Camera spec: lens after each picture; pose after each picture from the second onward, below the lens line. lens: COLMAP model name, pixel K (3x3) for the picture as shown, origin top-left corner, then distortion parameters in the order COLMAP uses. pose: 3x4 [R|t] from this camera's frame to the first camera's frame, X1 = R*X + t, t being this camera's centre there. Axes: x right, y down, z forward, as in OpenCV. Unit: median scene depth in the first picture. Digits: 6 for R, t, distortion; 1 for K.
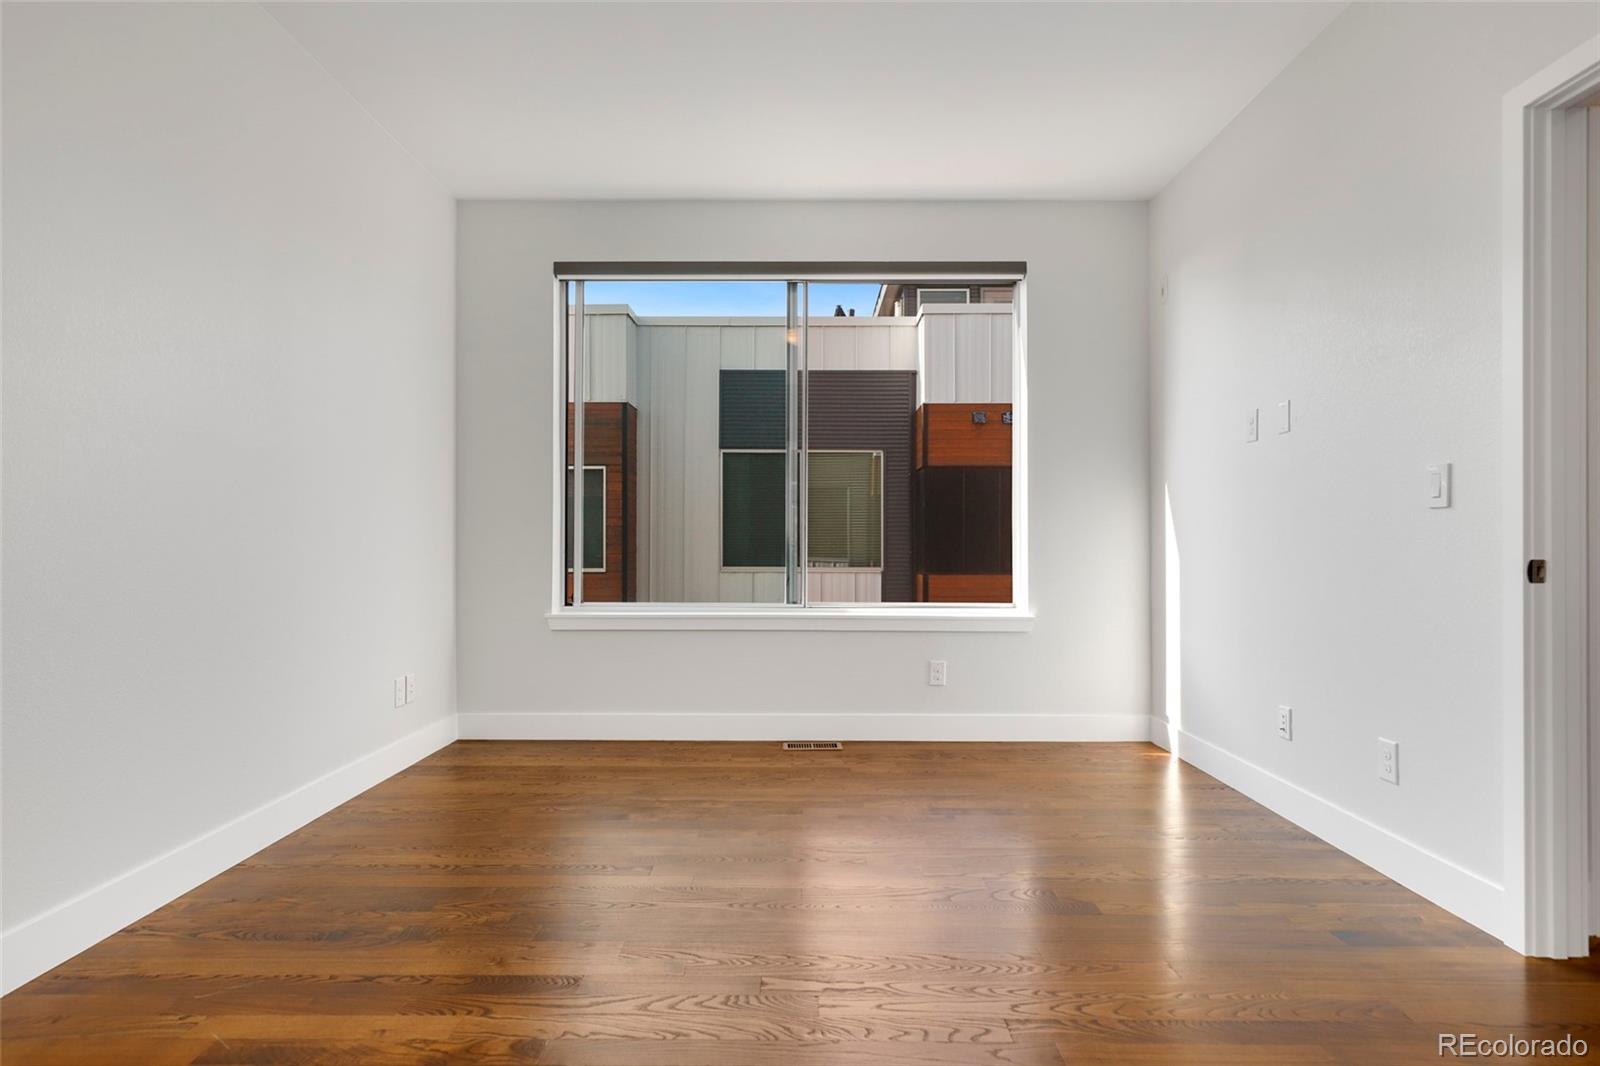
lens RADIAL K [[743.0, 0, 802.7], [0, 743.0, 542.8], [0, 0, 1]] dist [0.000853, 0.000180]
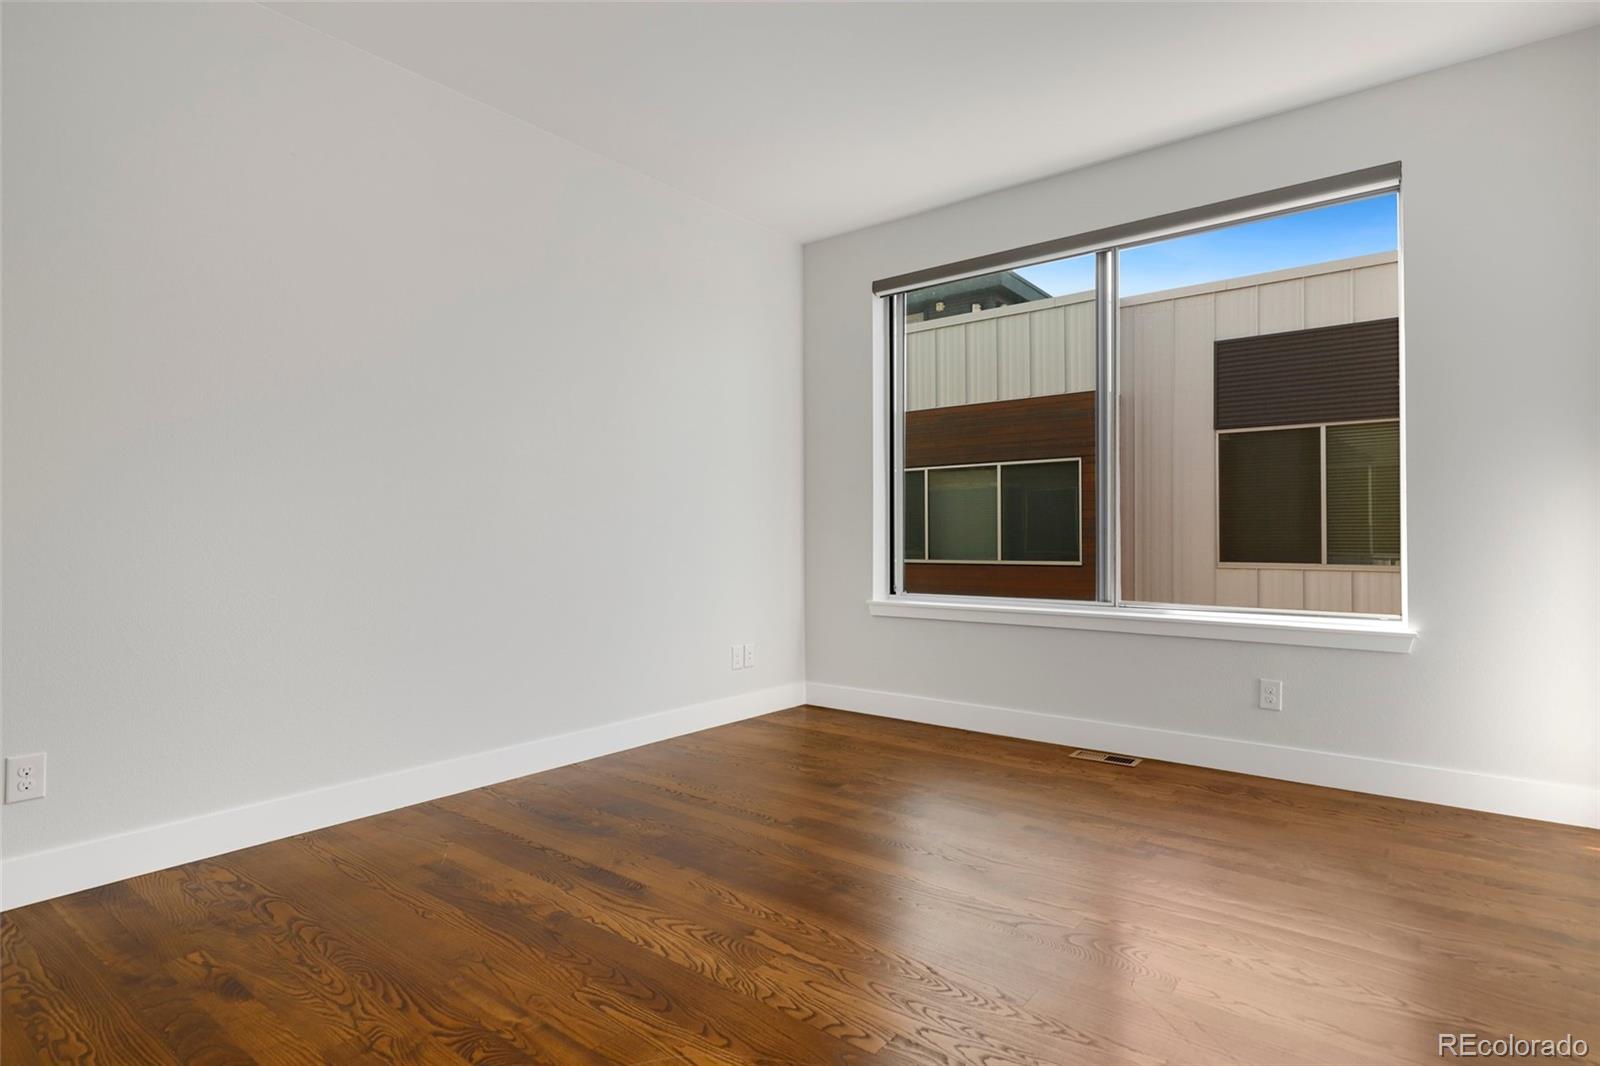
lens RADIAL K [[743.0, 0, 828.8], [0, 743.0, 534.9], [0, 0, 1]] dist [0.000853, 0.000180]
pose [[0.829725, -0.003664, -0.558160, 0.261515], [0.002951, 0.999993, -0.002179, 0.000455], [0.558164, 0.000161, 0.829730, 0.056988]]
